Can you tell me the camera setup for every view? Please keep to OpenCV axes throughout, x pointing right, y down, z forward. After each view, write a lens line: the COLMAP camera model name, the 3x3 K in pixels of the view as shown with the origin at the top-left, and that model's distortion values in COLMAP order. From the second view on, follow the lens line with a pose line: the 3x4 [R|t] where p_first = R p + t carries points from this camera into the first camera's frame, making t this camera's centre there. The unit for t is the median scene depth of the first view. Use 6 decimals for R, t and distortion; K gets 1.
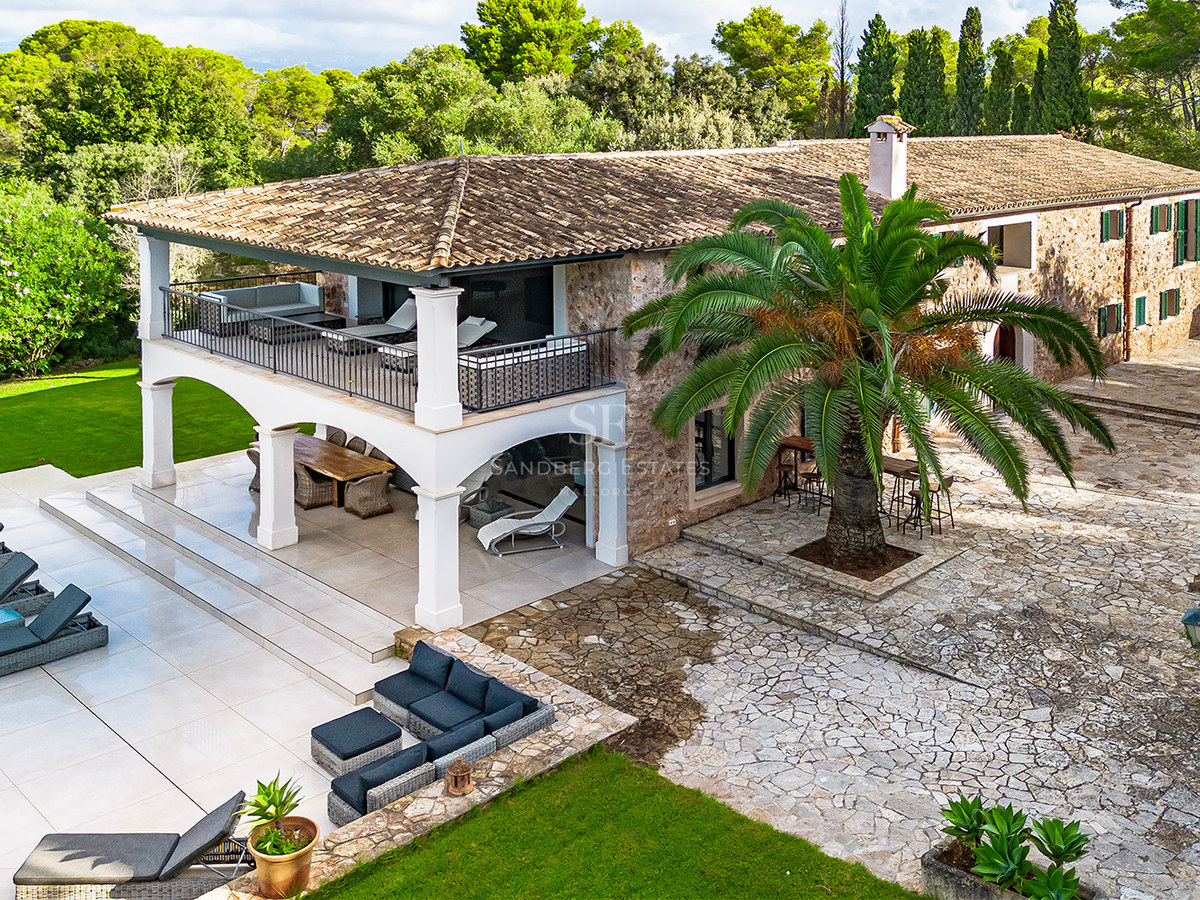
lens RADIAL K [[1096.9, 0, 600.1], [0, 1096.9, 445.7], [0, 0, 1]] dist [0.041642, 0.000000]
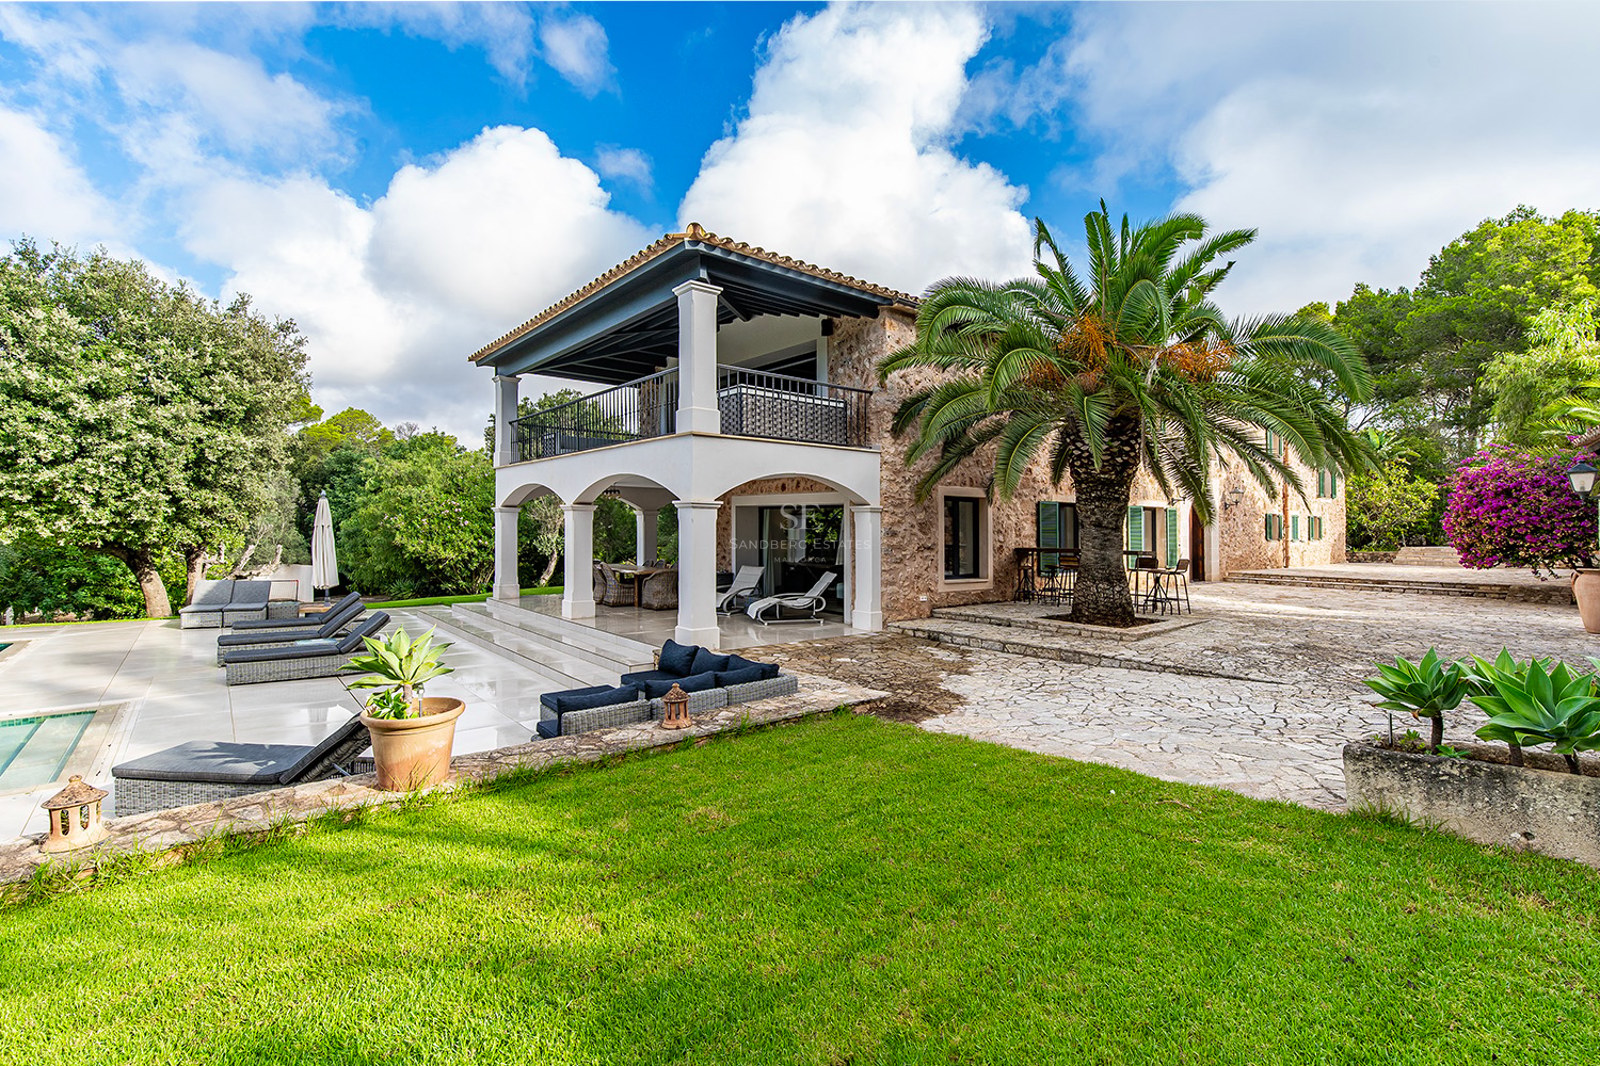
lens RADIAL K [[735.7, 0, 782.5], [0, 735.7, 579.6], [0, 0, 1]] dist [-0.003822, 0.000357]
pose [[0.993487, 0.007250, -0.113711, 0.010942], [-0.025117, 0.987359, -0.156496, 0.192003], [0.111139, 0.158333, 0.981111, 0.296195]]
